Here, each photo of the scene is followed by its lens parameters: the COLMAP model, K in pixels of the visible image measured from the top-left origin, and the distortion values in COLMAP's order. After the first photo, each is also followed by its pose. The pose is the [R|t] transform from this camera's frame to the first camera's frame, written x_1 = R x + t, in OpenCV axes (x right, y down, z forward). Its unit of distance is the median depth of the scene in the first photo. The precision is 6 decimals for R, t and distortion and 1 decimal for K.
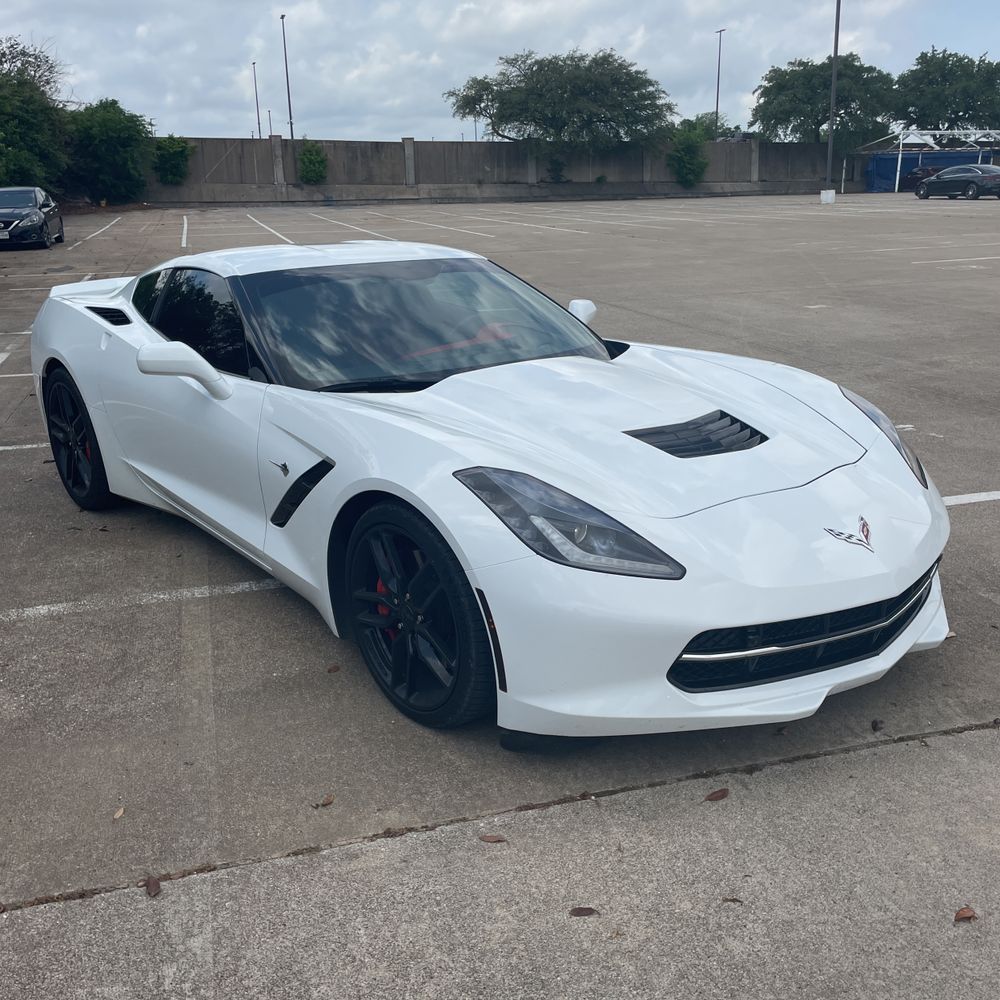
lens RADIAL K [[1040.6, 0, 499.2], [0, 1040.6, 498.5], [0, 0, 1]] dist [0.017715, 0.000000]
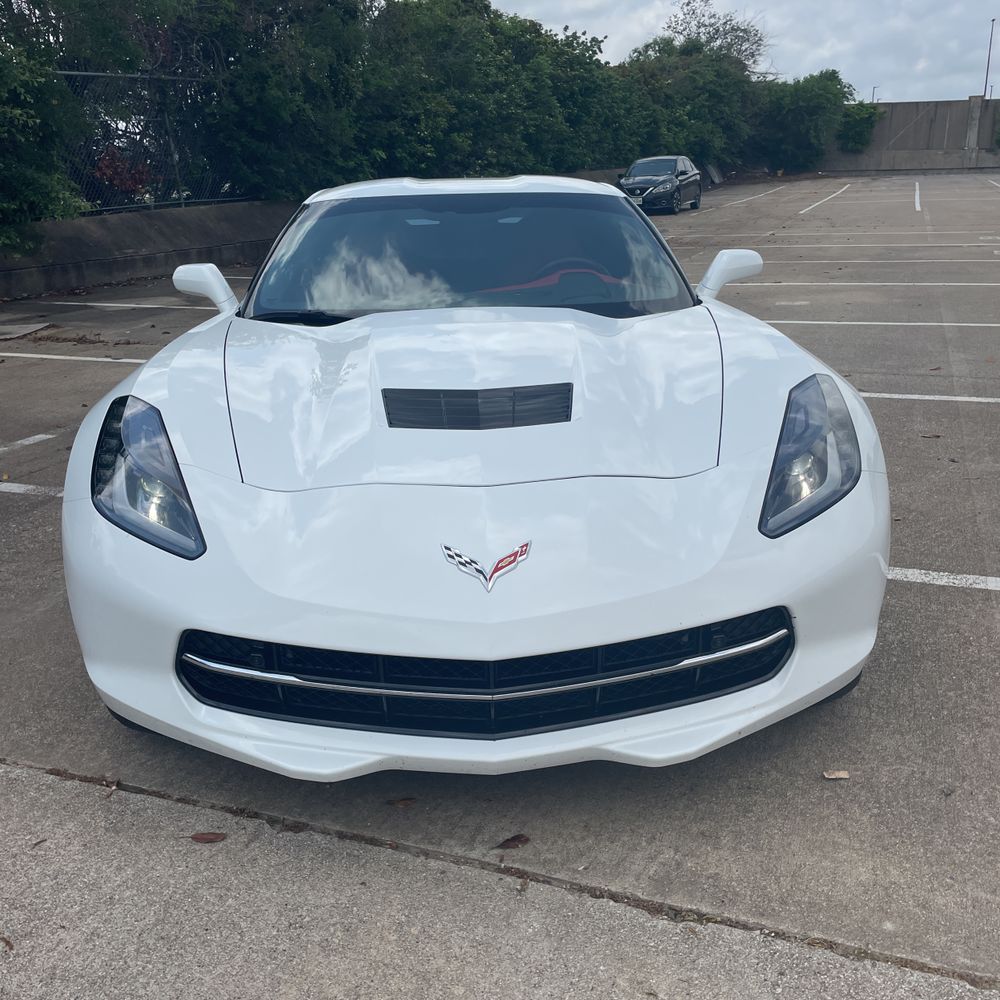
lens RADIAL K [[1040.6, 0, 501.2], [0, 1040.6, 507.0], [0, 0, 1]] dist [0.017715, 0.000000]
pose [[0.795620, 0.178391, -0.578934, 0.057180], [-0.160502, 0.983581, 0.082503, -0.004677], [0.584147, 0.027279, 0.811189, 0.033817]]
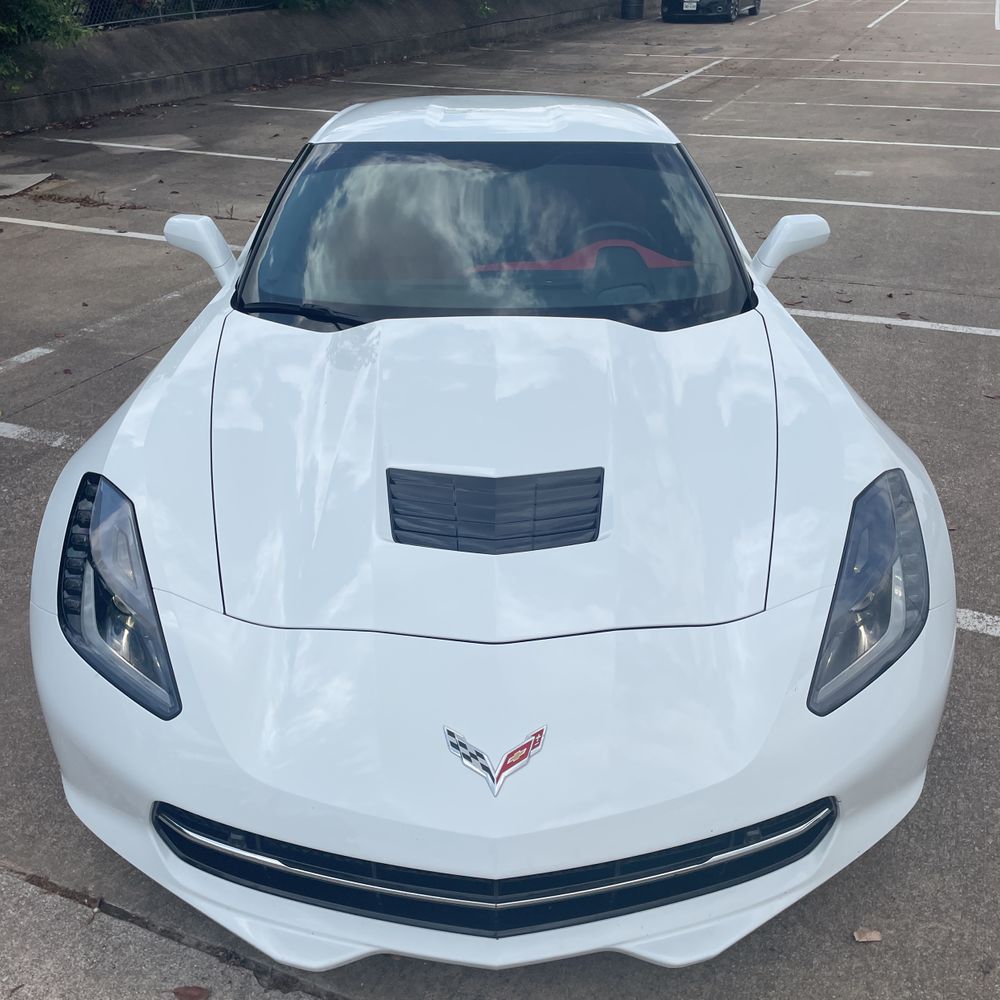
lens RADIAL K [[1040.6, 0, 499.1], [0, 1040.6, 507.3], [0, 0, 1]] dist [0.017715, 0.000000]
pose [[0.772220, 0.310842, -0.554125, 0.049007], [-0.189561, 0.945146, 0.266020, -0.020586], [0.606418, -0.100385, 0.788784, 0.040762]]
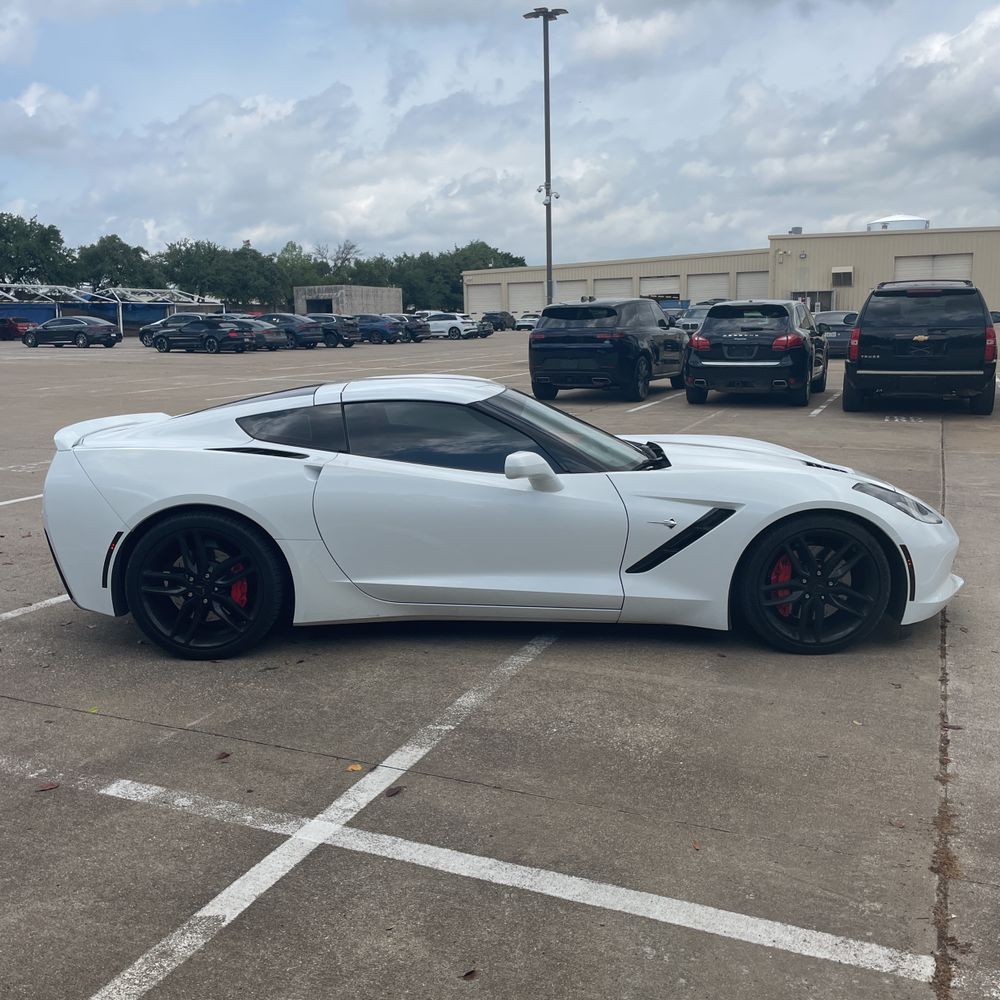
lens RADIAL K [[1040.6, 0, 493.5], [0, 1040.6, 493.0], [0, 0, 1]] dist [0.017715, 0.000000]
pose [[0.643843, -0.116811, 0.756189, -0.127065], [0.222216, 0.974229, -0.038710, -0.006013], [-0.732179, 0.192961, 0.653207, 0.022733]]
